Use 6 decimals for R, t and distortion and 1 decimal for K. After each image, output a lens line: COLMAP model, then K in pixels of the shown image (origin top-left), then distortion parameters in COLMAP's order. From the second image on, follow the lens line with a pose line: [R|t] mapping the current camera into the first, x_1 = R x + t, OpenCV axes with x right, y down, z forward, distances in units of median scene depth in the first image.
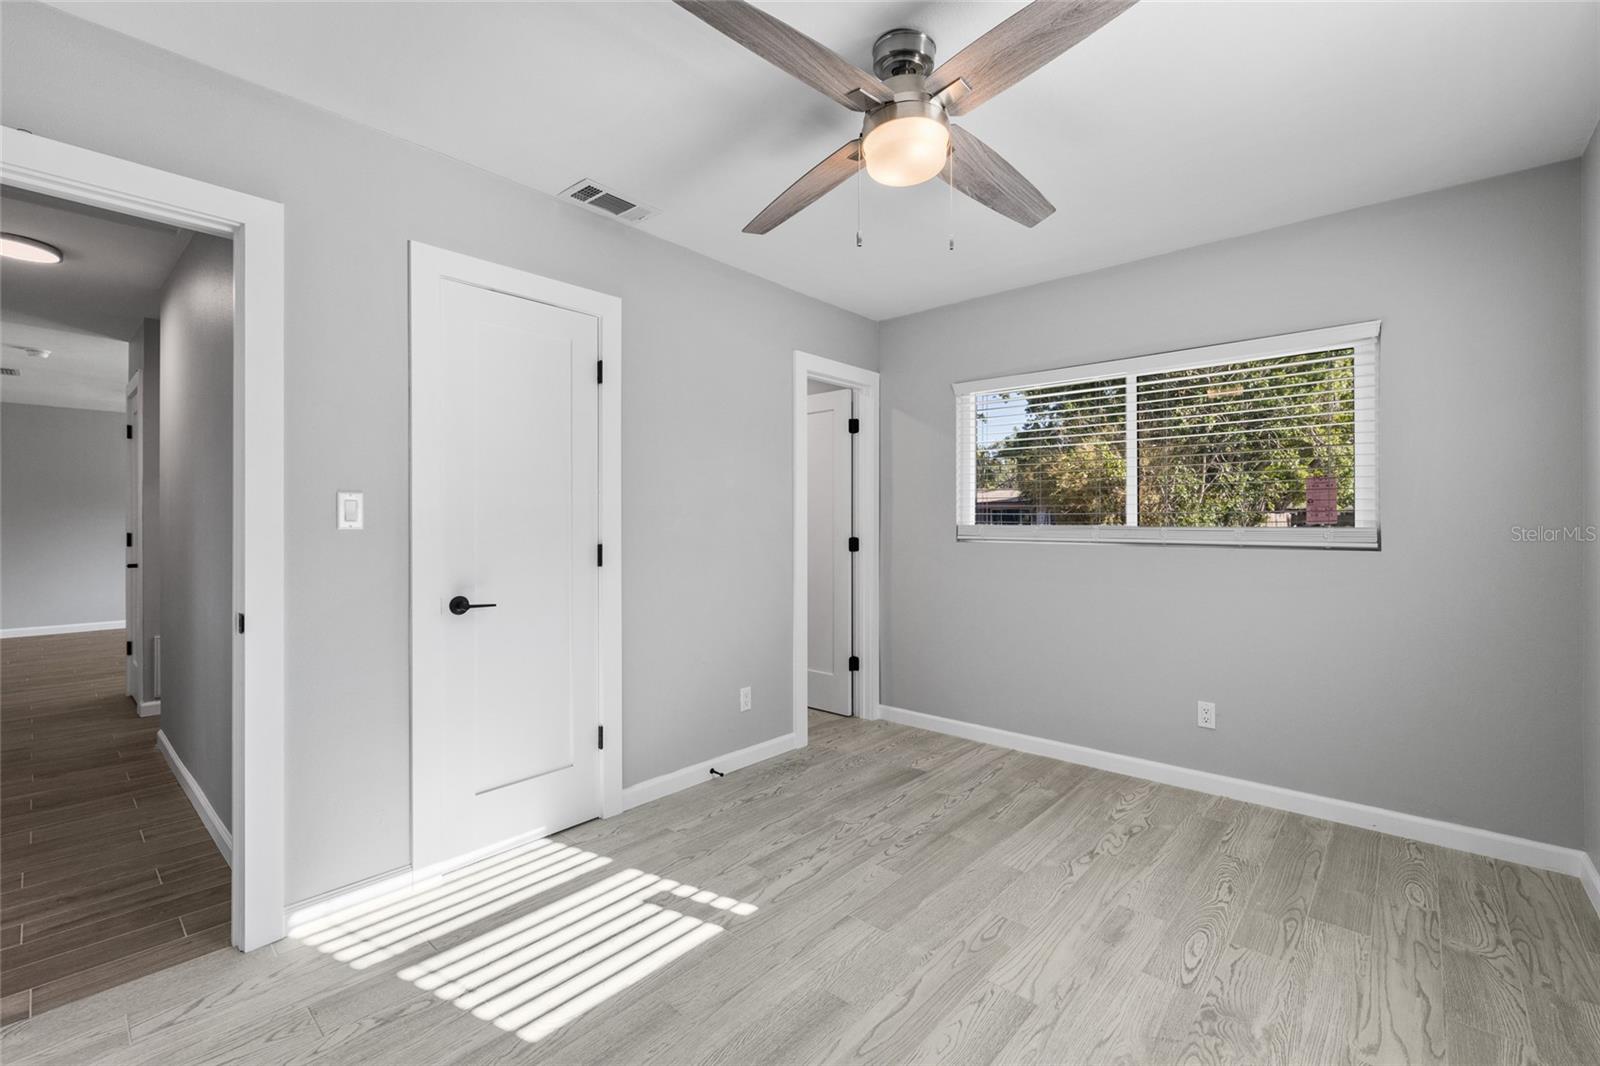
lens RADIAL K [[686.6, 0, 798.9], [0, 686.6, 528.3], [0, 0, 1]] dist [0.001861, 0.000068]
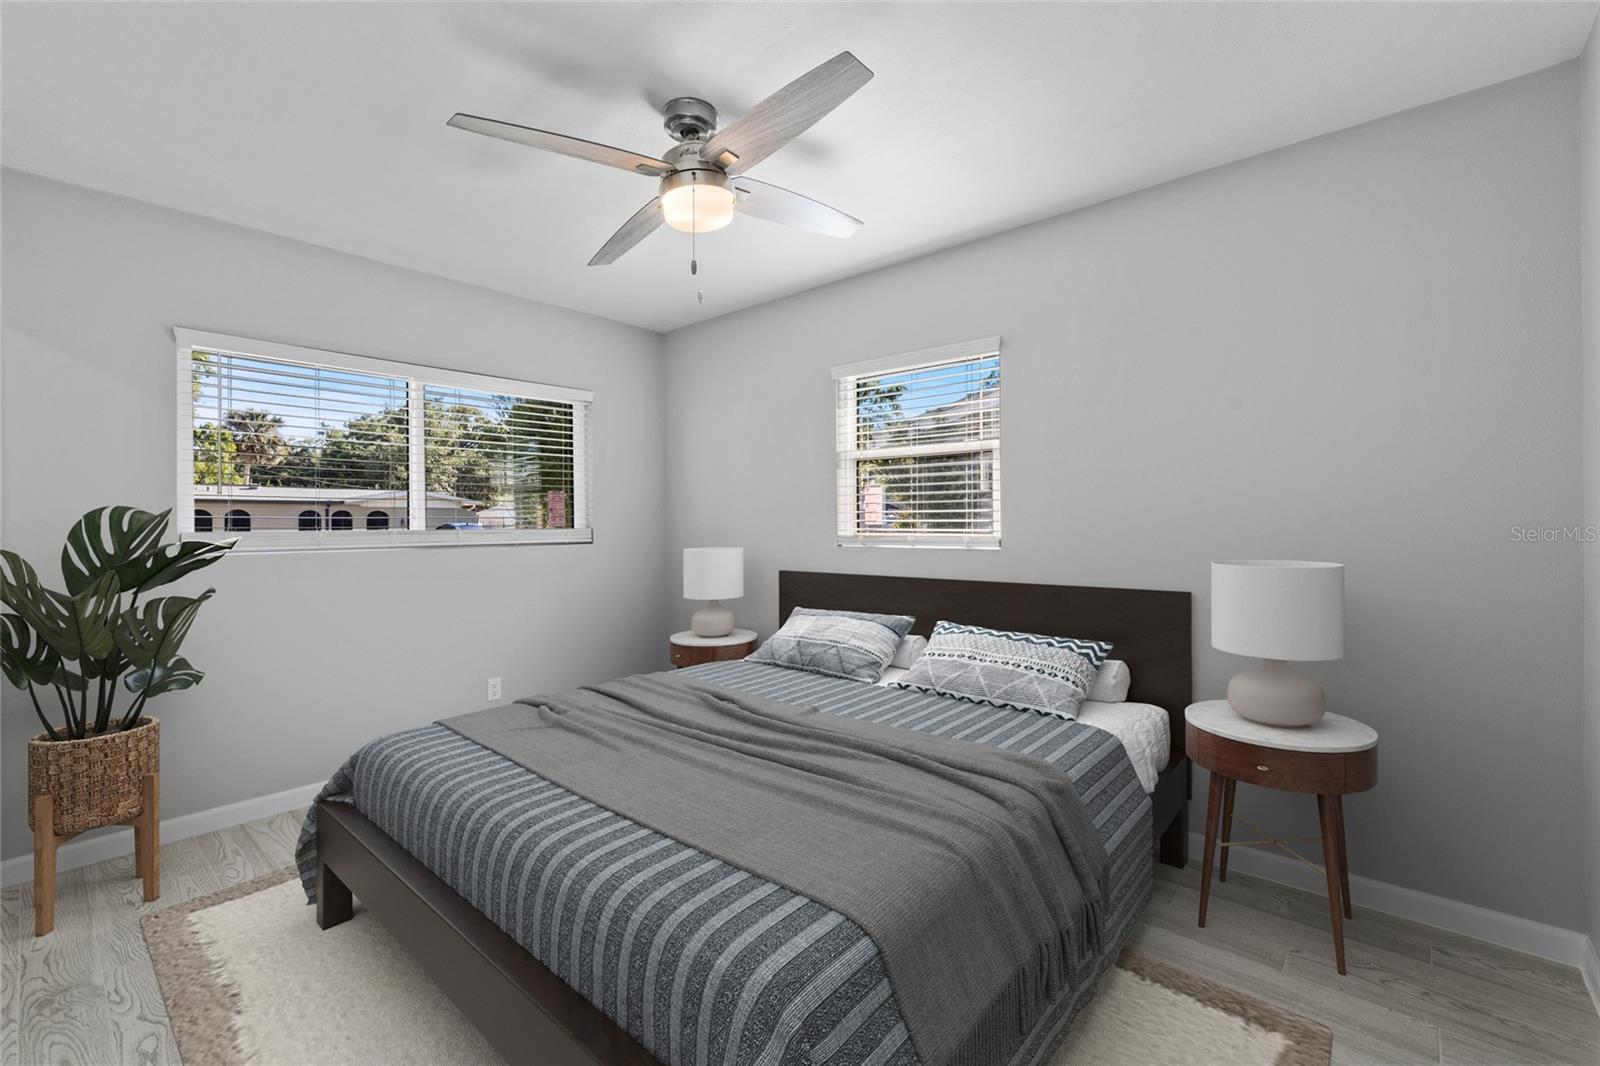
lens RADIAL K [[686.6, 0, 798.9], [0, 686.6, 528.3], [0, 0, 1]] dist [0.001861, 0.000068]
pose [[-0.006361, -0.010289, 0.999927, -0.660694], [0.015100, 0.999832, 0.010384, -0.009833], [-0.999866, 0.015165, -0.006204, 0.557131]]
